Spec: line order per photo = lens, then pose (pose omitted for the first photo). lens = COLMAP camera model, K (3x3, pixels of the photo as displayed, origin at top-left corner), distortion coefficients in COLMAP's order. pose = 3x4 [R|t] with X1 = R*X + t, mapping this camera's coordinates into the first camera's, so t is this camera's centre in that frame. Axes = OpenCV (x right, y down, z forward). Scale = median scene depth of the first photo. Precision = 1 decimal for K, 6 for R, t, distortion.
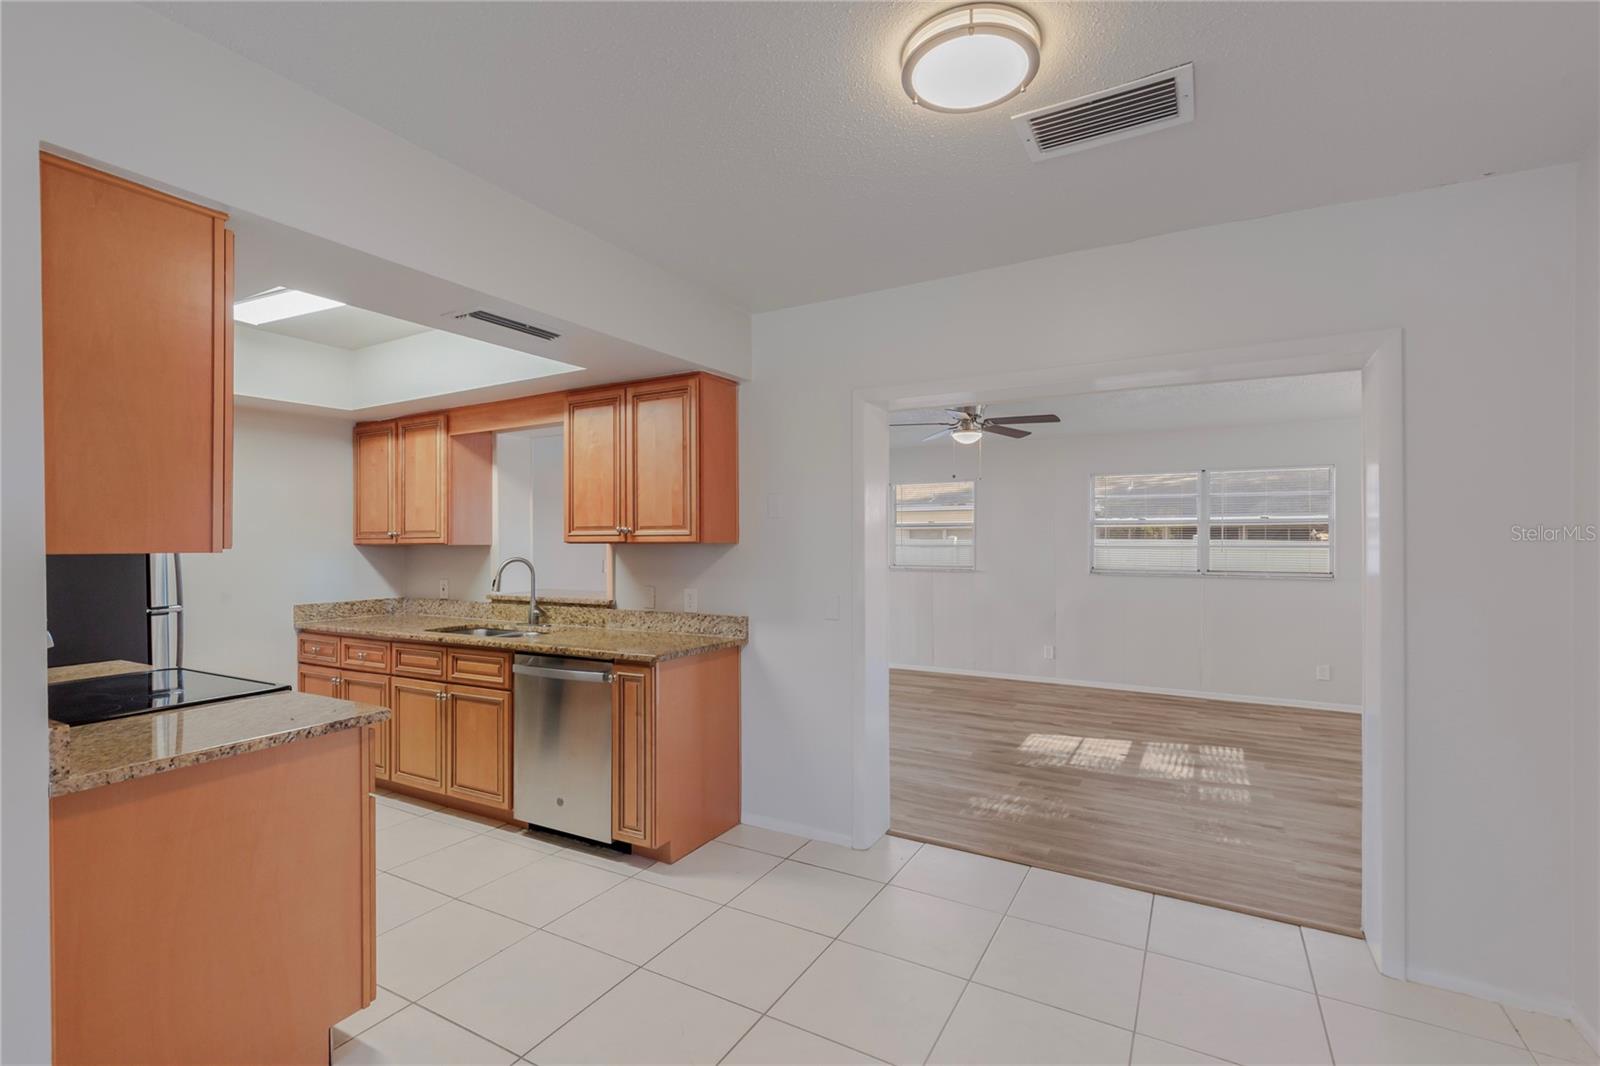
lens RADIAL K [[724.1, 0, 799.3], [0, 724.1, 539.3], [0, 0, 1]] dist [0.032999, 0.000064]
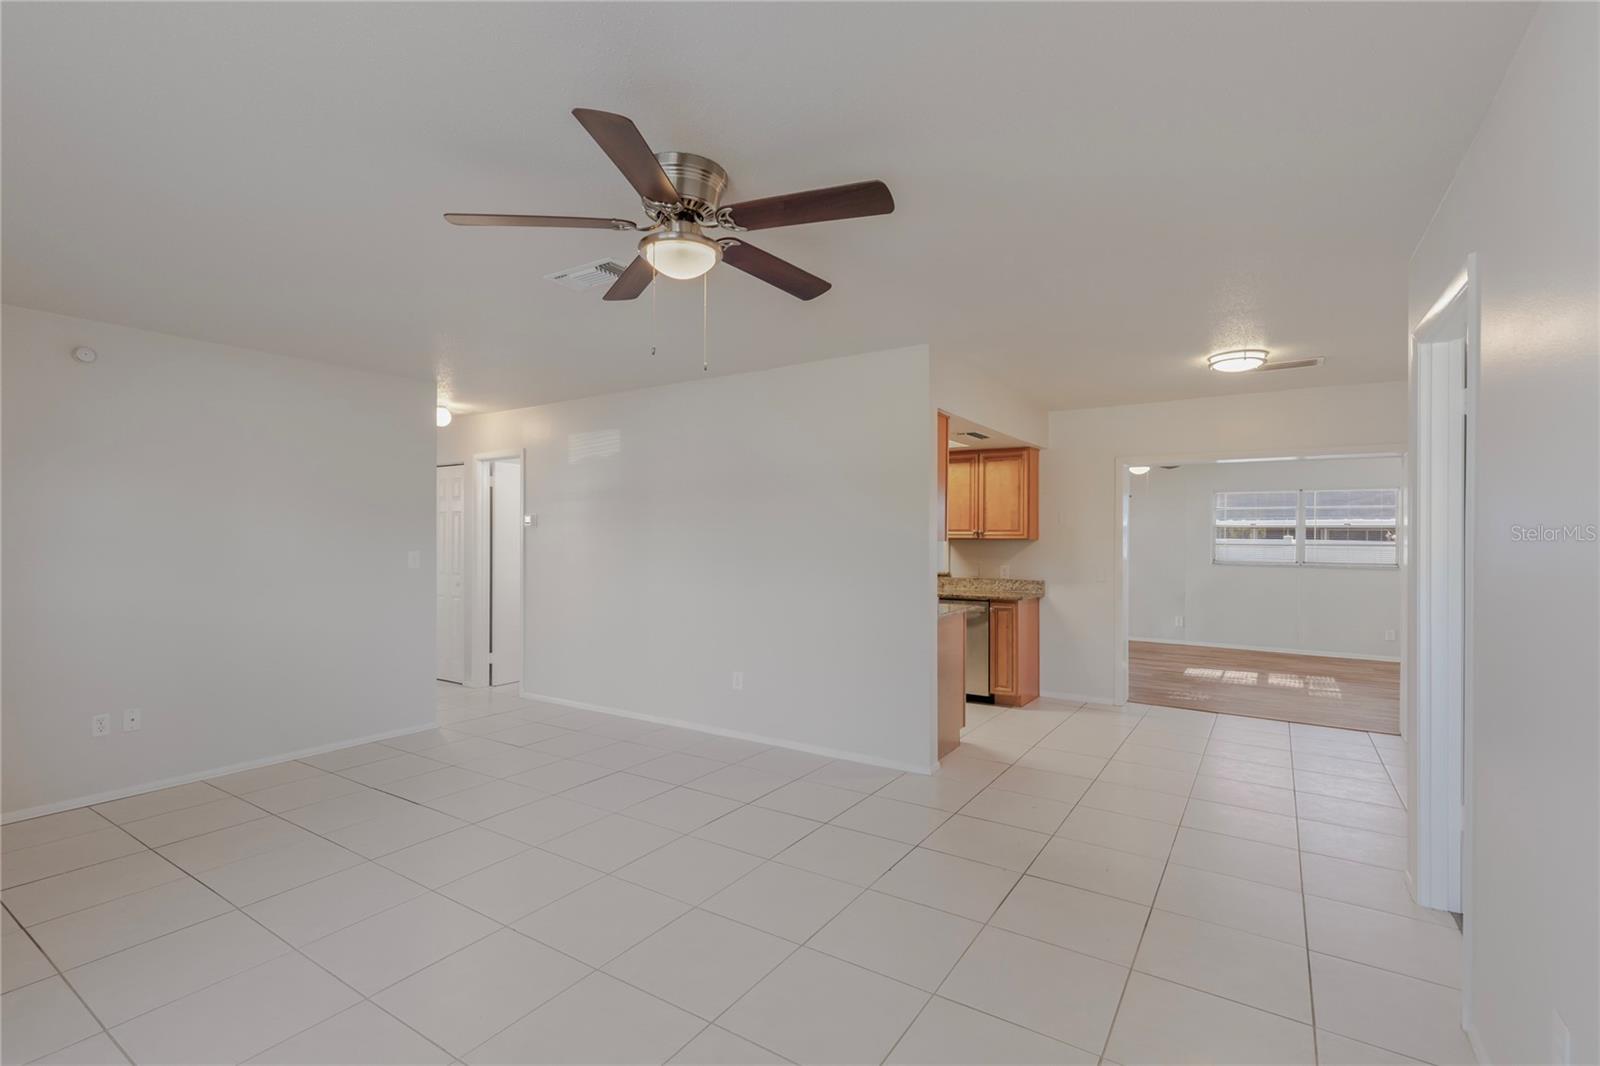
lens RADIAL K [[733.4, 0, 789.5], [0, 733.4, 535.0], [0, 0, 1]] dist [0.012173, 0.000262]
pose [[0.997010, 0.008013, -0.076852, -0.533304], [-0.008017, 0.999968, 0.000257, -0.001389], [0.076851, 0.000360, 0.997042, -0.809844]]
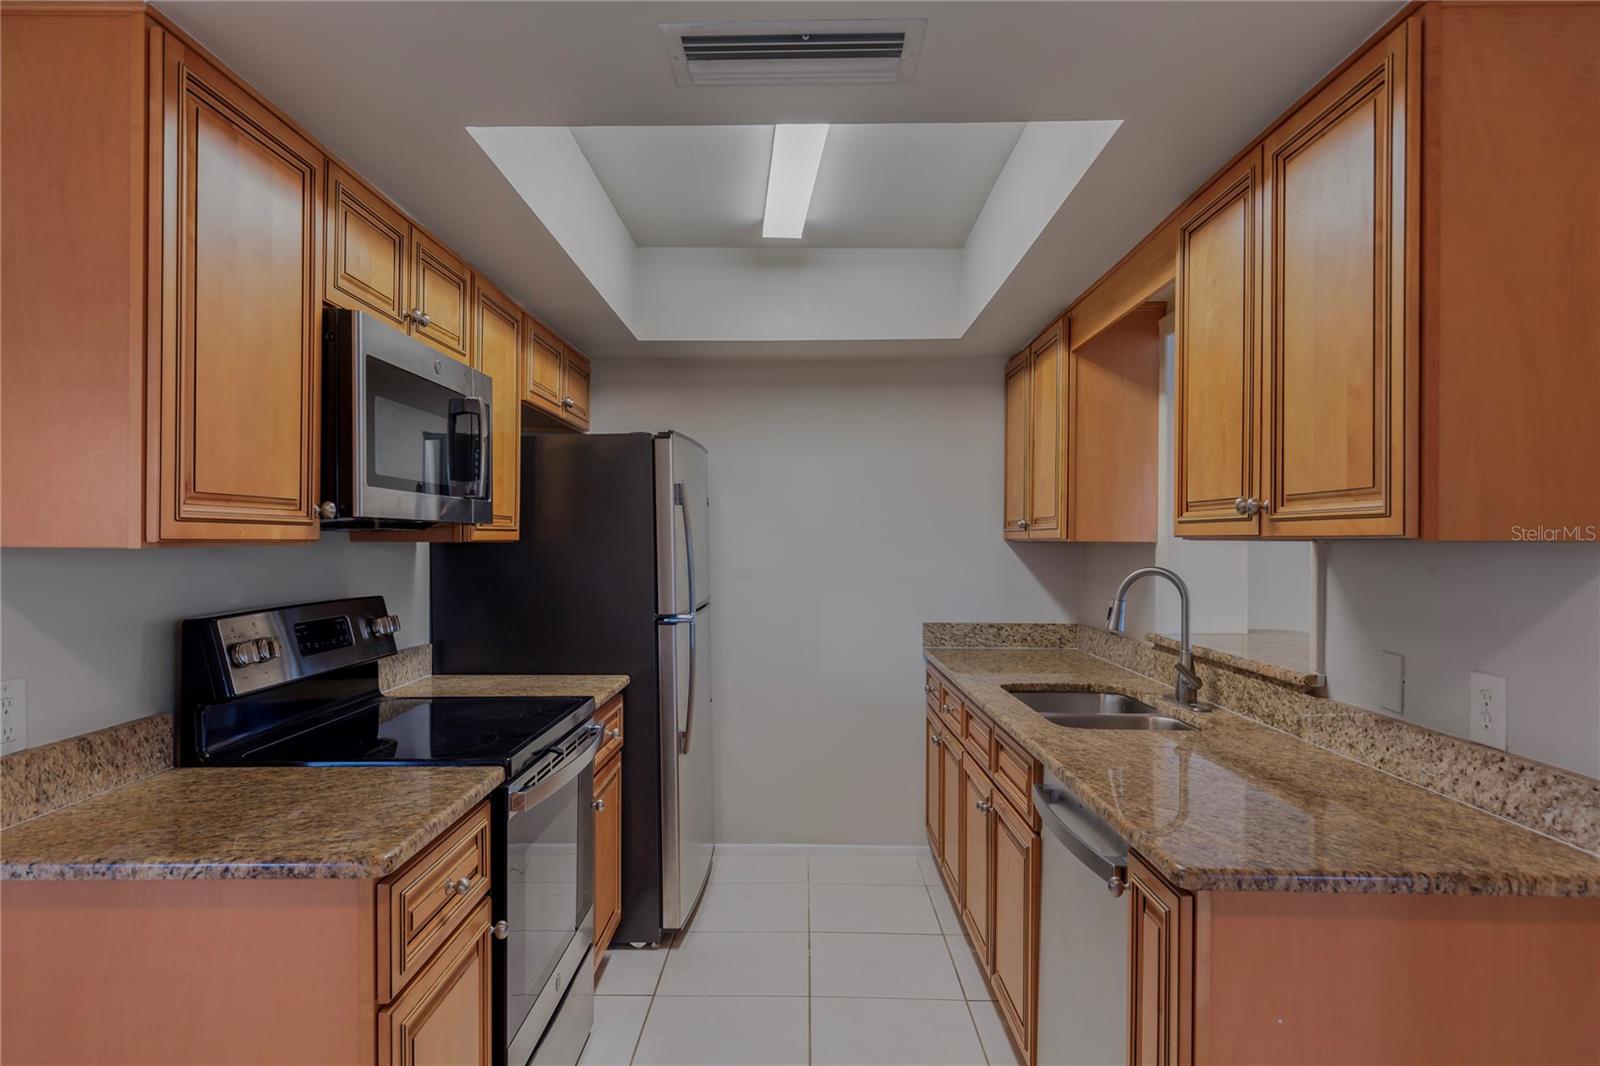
lens RADIAL K [[948.6, 0, 787.4], [0, 948.6, 539.6], [0, 0, 1]] dist [0.002882, 0.001010]
pose [[0.478902, 0.005197, -0.877853, 0.083571], [-0.002113, 0.999986, 0.004767, 0.003338], [0.877866, -0.000428, 0.478907, 0.498491]]
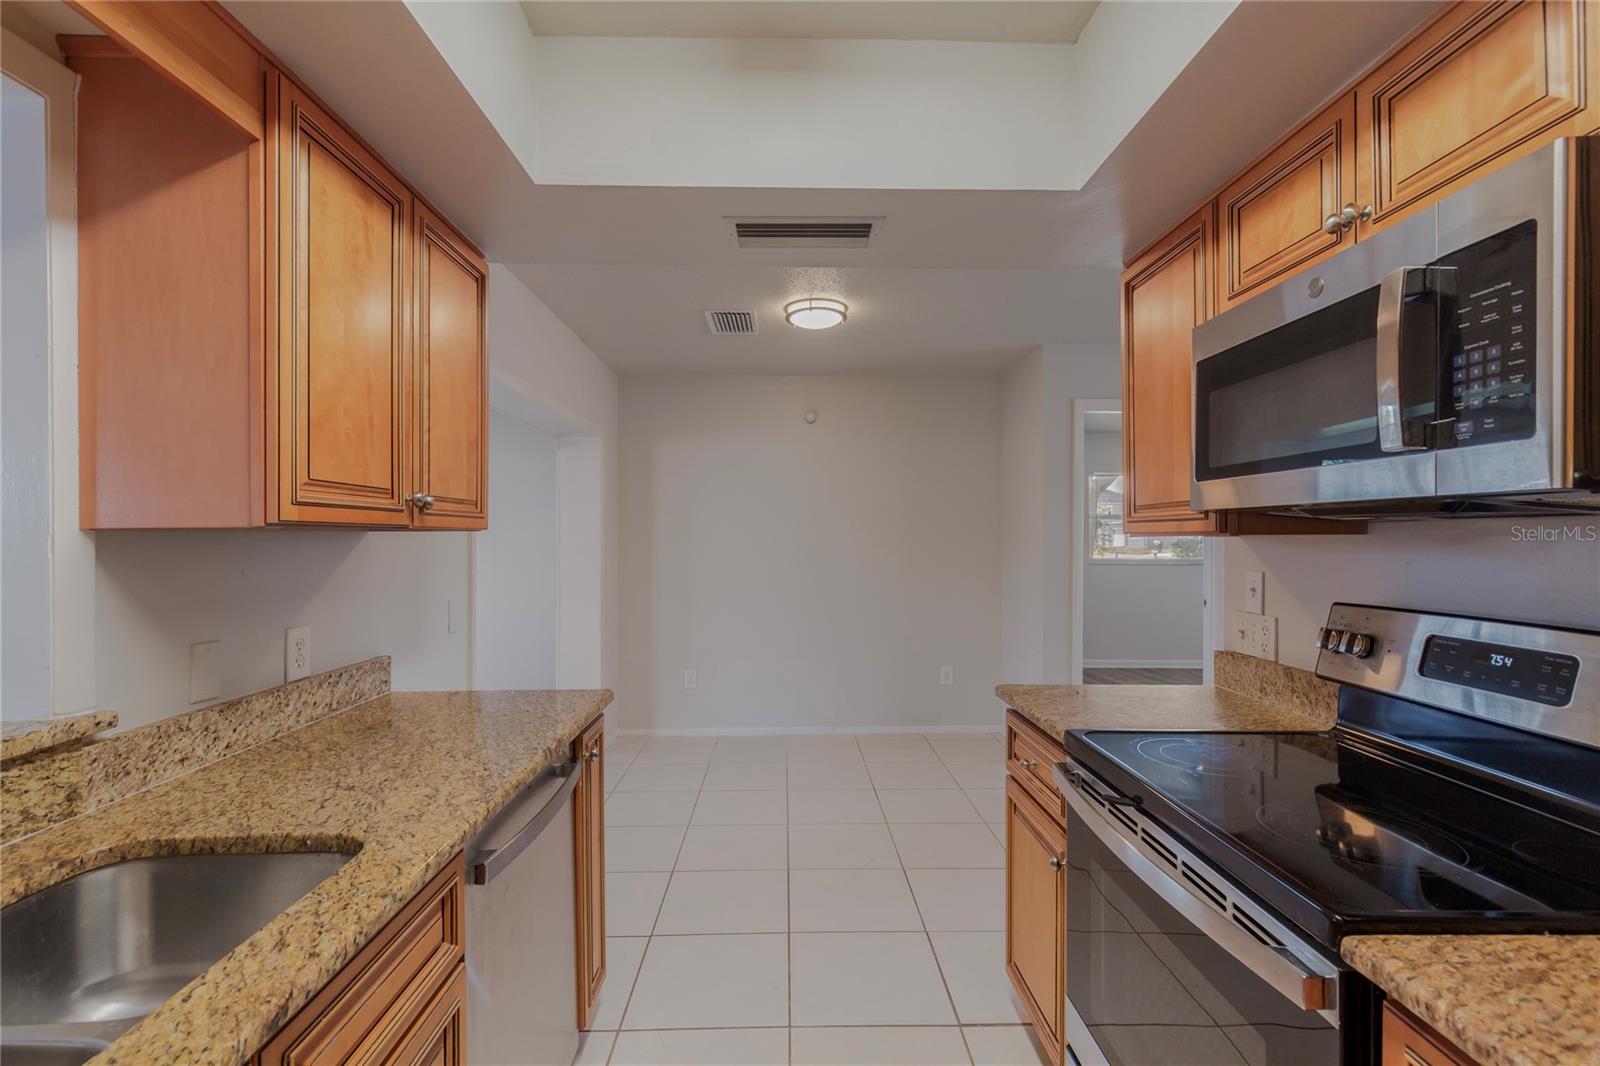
lens RADIAL K [[733.4, 0, 789.5], [0, 733.4, 535.0], [0, 0, 1]] dist [0.012173, 0.000262]
pose [[-0.497585, 0.004259, 0.867405, -0.718599], [-0.002273, 0.999978, -0.006214, 0.011135], [-0.867412, -0.005063, -0.497564, 0.963717]]
